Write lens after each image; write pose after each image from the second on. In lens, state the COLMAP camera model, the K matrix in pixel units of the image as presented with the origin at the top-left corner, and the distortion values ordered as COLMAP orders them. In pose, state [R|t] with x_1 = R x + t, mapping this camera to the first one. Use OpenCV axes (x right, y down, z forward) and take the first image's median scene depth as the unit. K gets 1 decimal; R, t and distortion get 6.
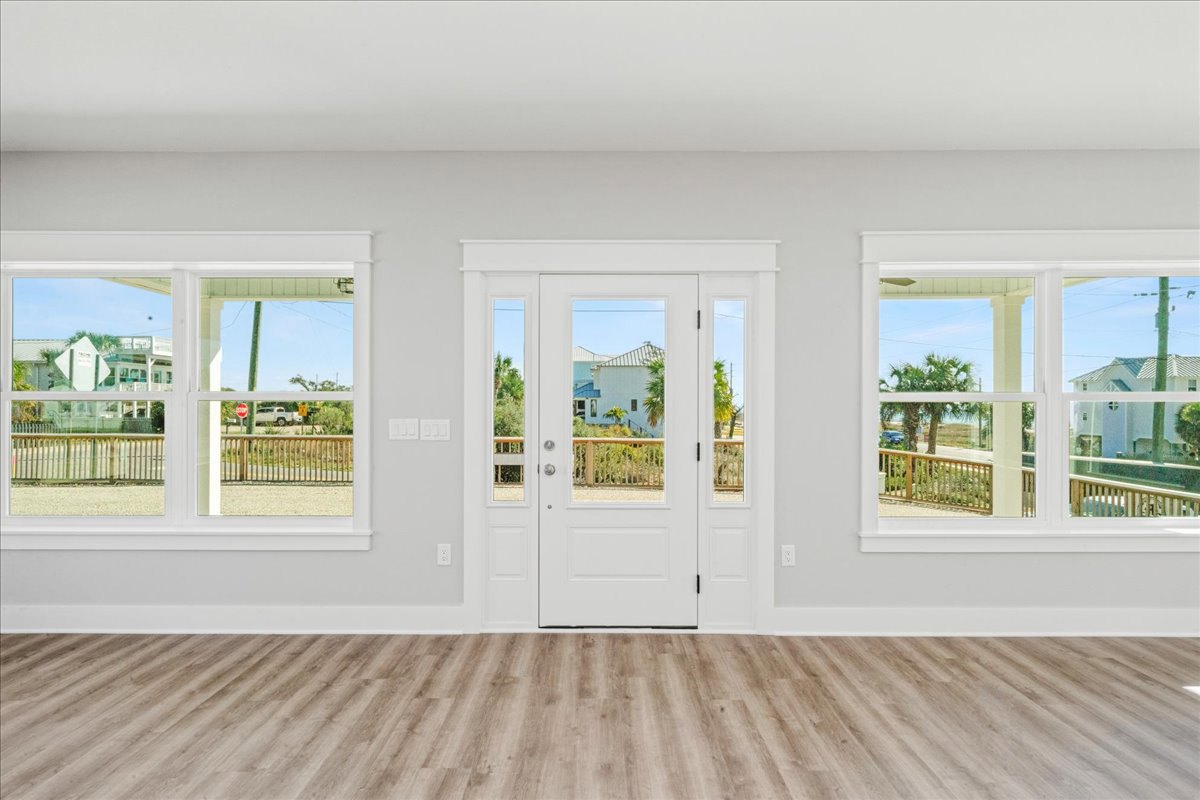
lens RADIAL K [[576.1, 0, 581.0], [0, 576.1, 405.9], [0, 0, 1]] dist [0.000849, -0.000079]
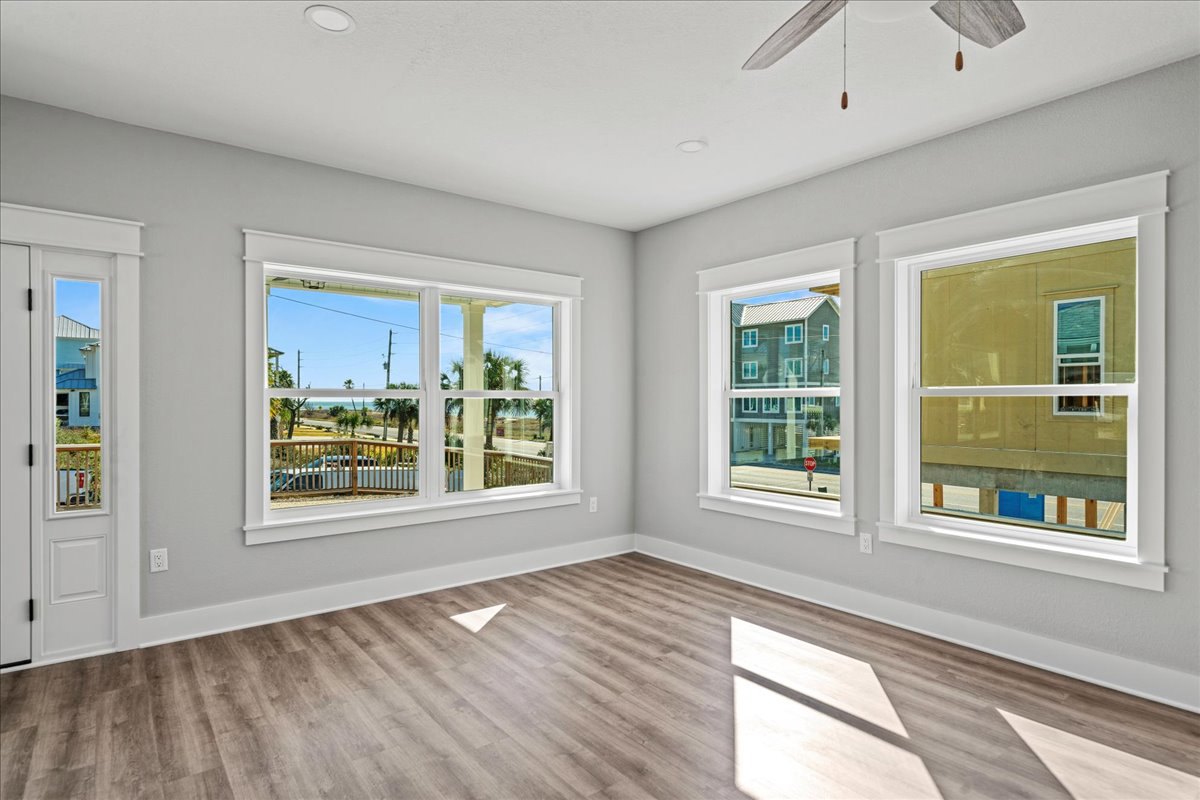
lens RADIAL K [[639.8, 0, 595.2], [0, 639.8, 404.7], [0, 0, 1]] dist [0.002340, -0.000147]
pose [[0.778995, -0.003185, 0.627022, 0.260446], [-0.000191, 0.999986, 0.005318, -0.000193], [-0.627030, -0.004262, 0.778984, -0.263455]]
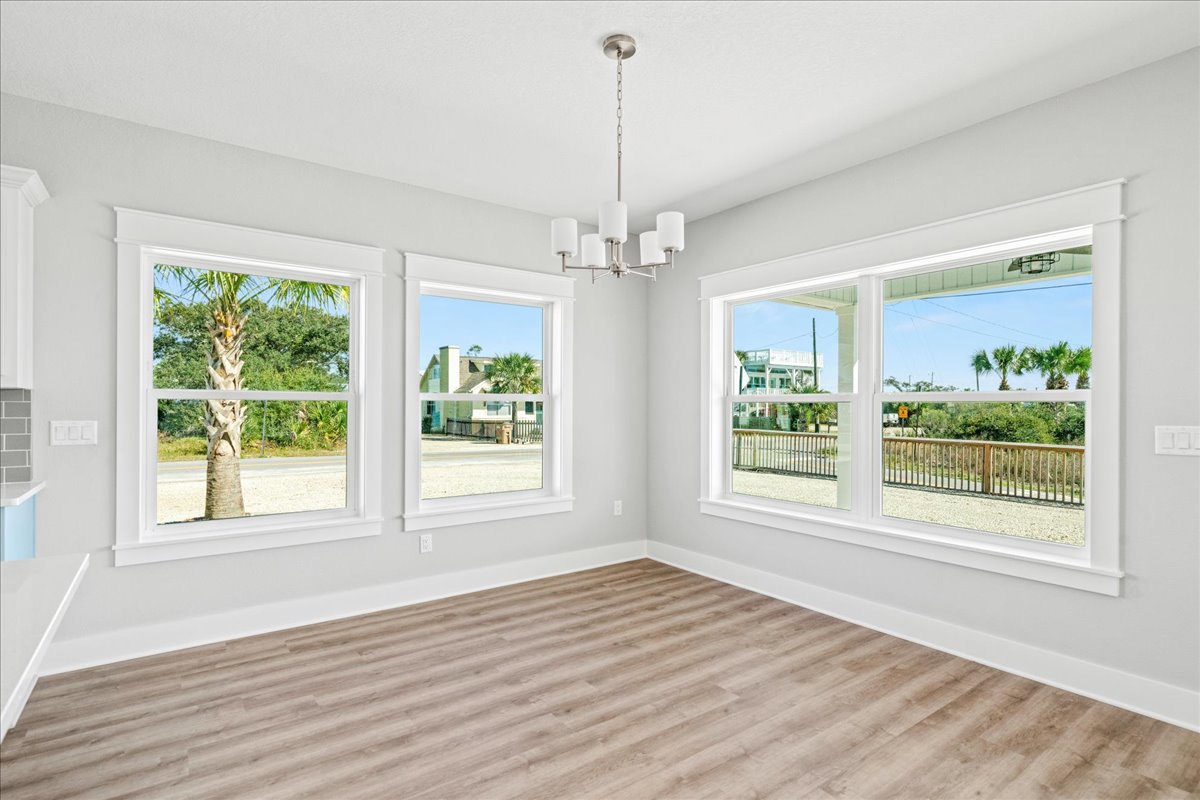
lens RADIAL K [[574.9, 0, 611.9], [0, 574.9, 406.4], [0, 0, 1]] dist [0.001390, 0.000449]
pose [[0.618117, 0.001109, -0.786085, -0.189945], [-0.002454, 0.999997, -0.000519, 0.000278], [0.786082, 0.002250, 0.618118, 0.000974]]
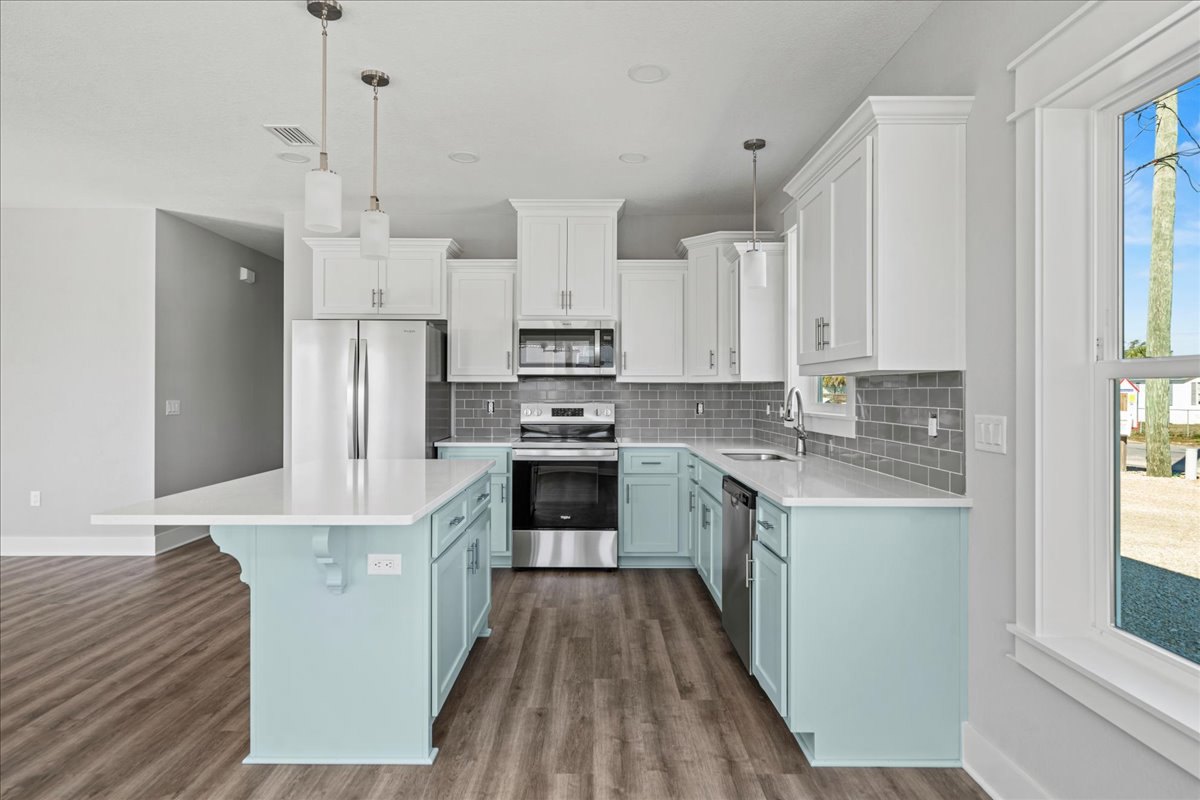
lens RADIAL K [[655.9, 0, 568.9], [0, 655.9, 391.9], [0, 0, 1]] dist [0.001286, 0.000500]
pose [[-0.999915, -0.001934, 0.012863, -1.006983], [-0.001956, 0.999997, -0.001707, 0.001932], [-0.012860, -0.001732, -0.999916, 0.600458]]
